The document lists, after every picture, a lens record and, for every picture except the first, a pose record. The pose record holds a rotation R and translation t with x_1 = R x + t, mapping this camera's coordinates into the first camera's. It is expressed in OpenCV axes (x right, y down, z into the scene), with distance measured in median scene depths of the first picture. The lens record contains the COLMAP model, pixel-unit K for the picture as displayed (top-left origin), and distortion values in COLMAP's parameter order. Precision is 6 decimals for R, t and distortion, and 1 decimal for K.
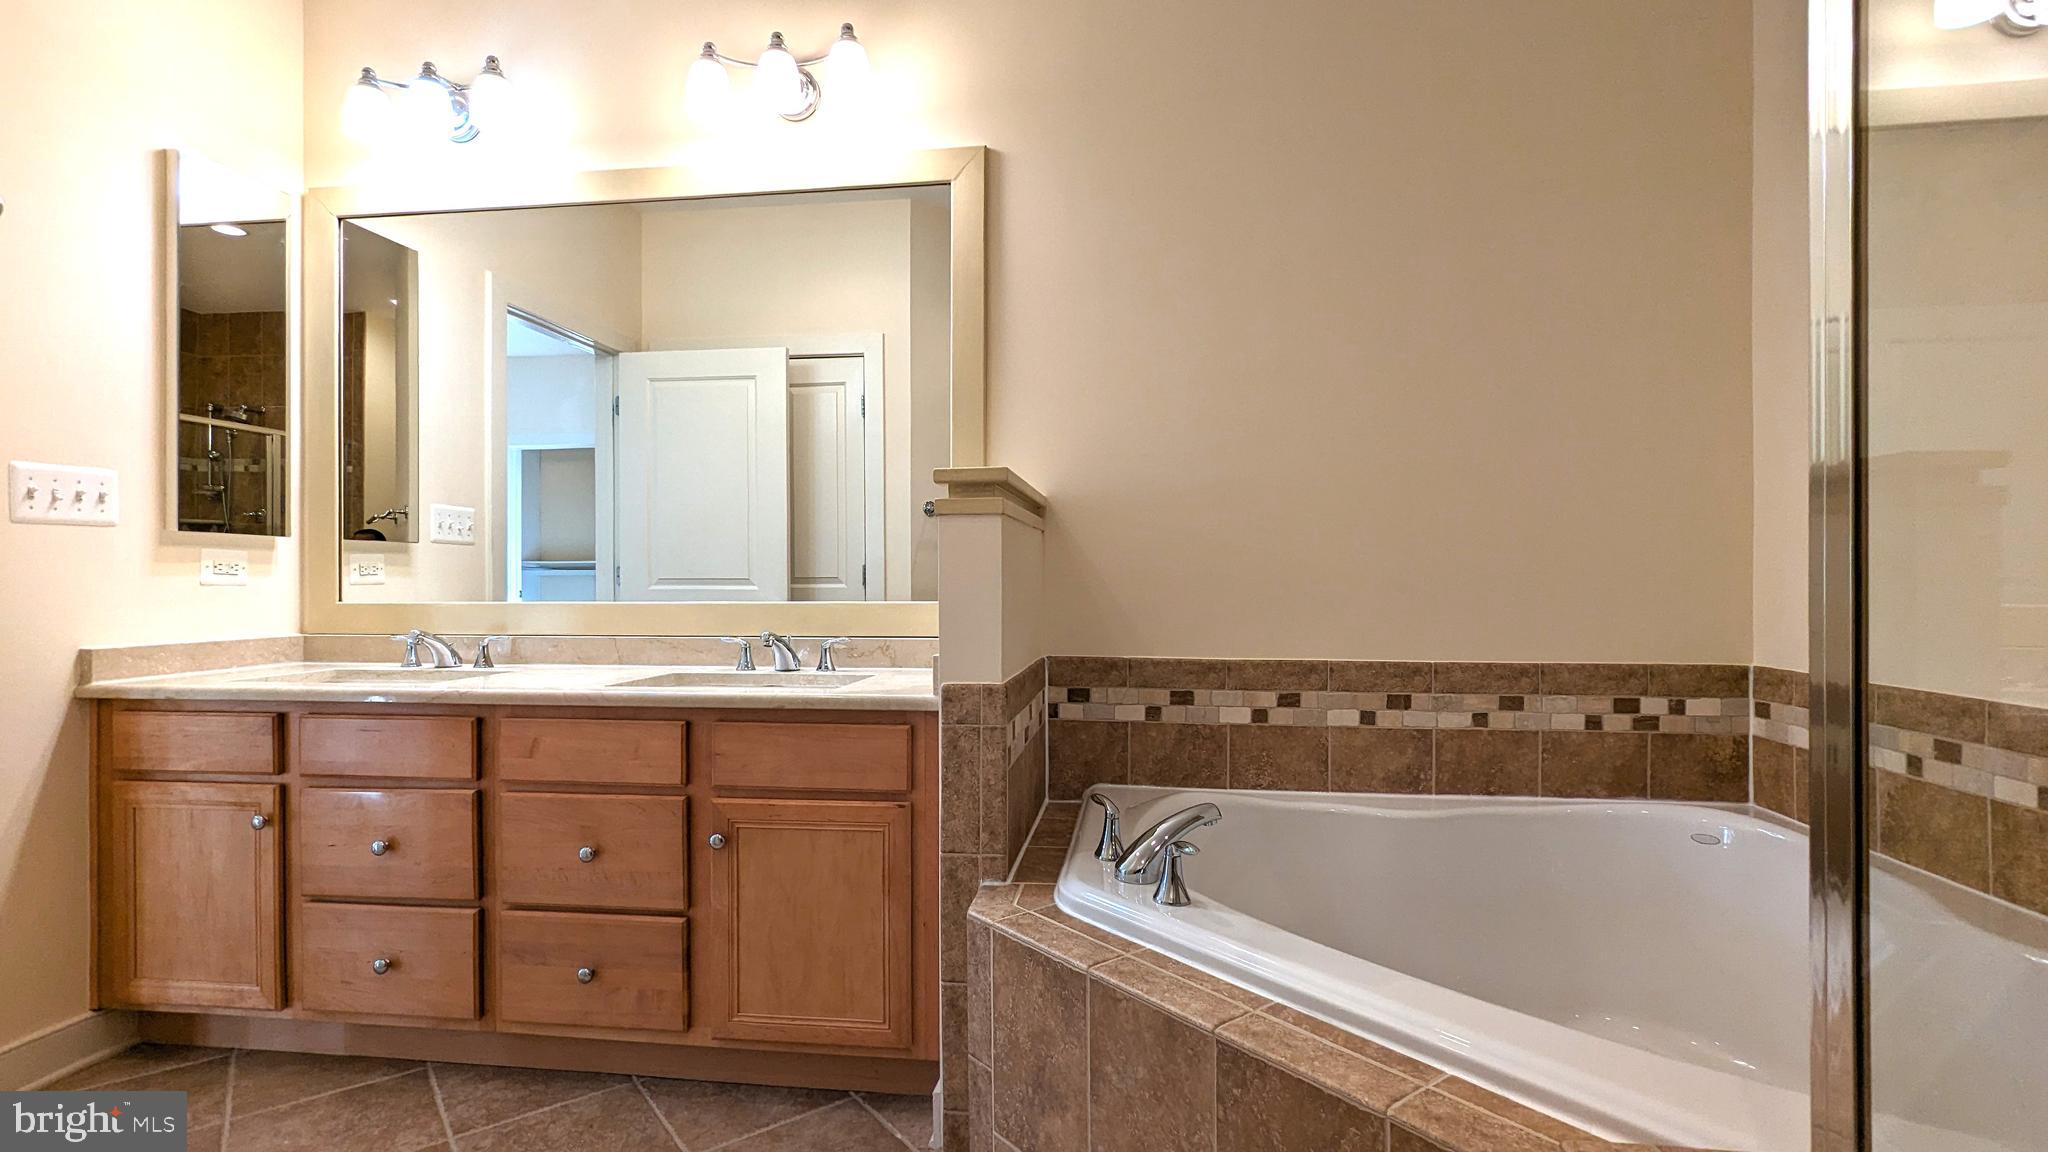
lens RADIAL K [[950.7, 0, 1024.0], [0, 950.7, 576.0], [0, 0, 1]] dist [0.003065, 0.000169]
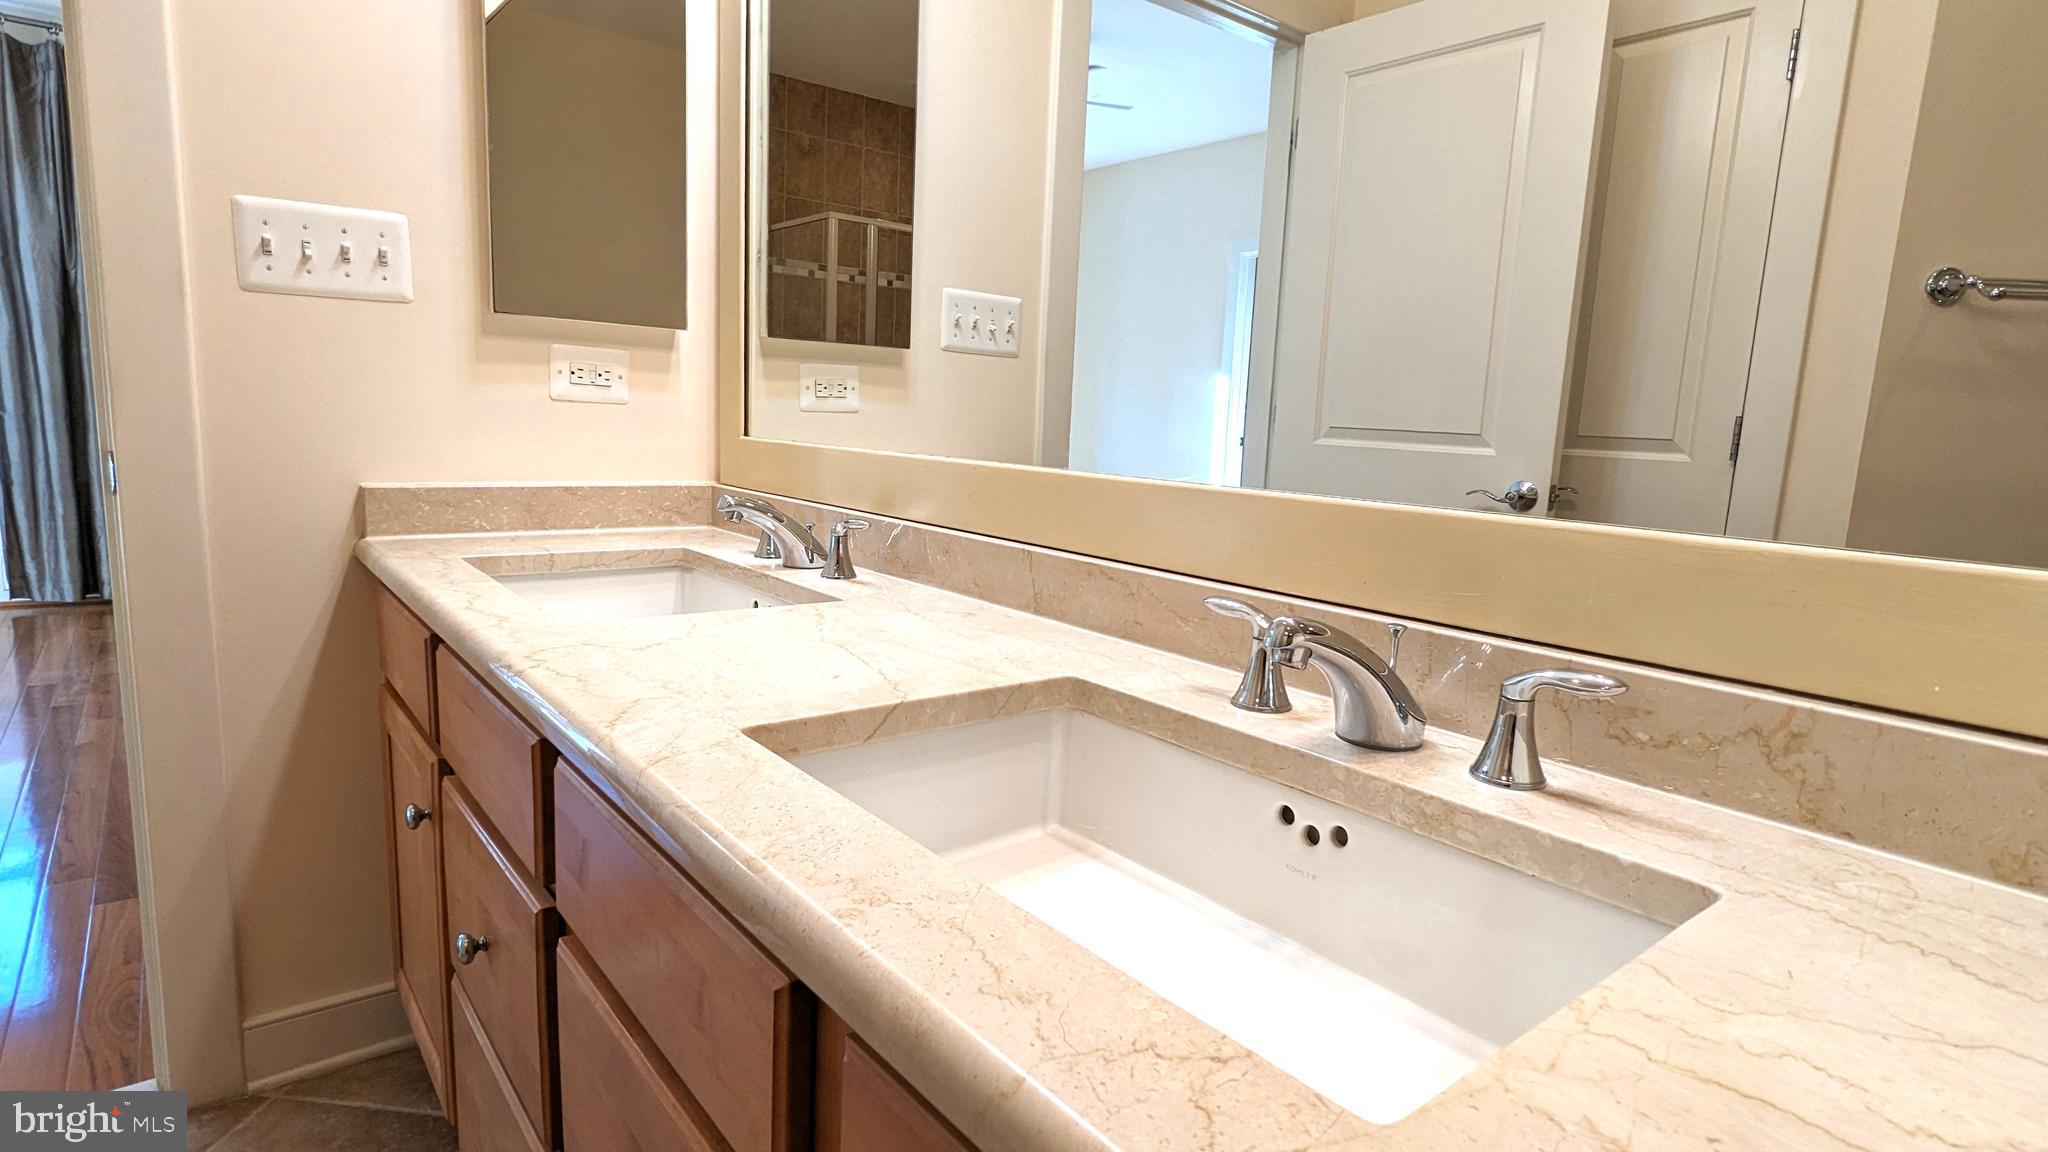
lens RADIAL K [[1057.6, 0, 1046.9], [0, 1057.6, 568.1], [0, 0, 1]] dist [0.012187, 0.000878]
pose [[0.732227, 0.137773, -0.666980, -0.096931], [-0.046577, 0.987162, 0.152777, -0.003569], [0.679466, -0.080801, 0.729244, 0.634064]]
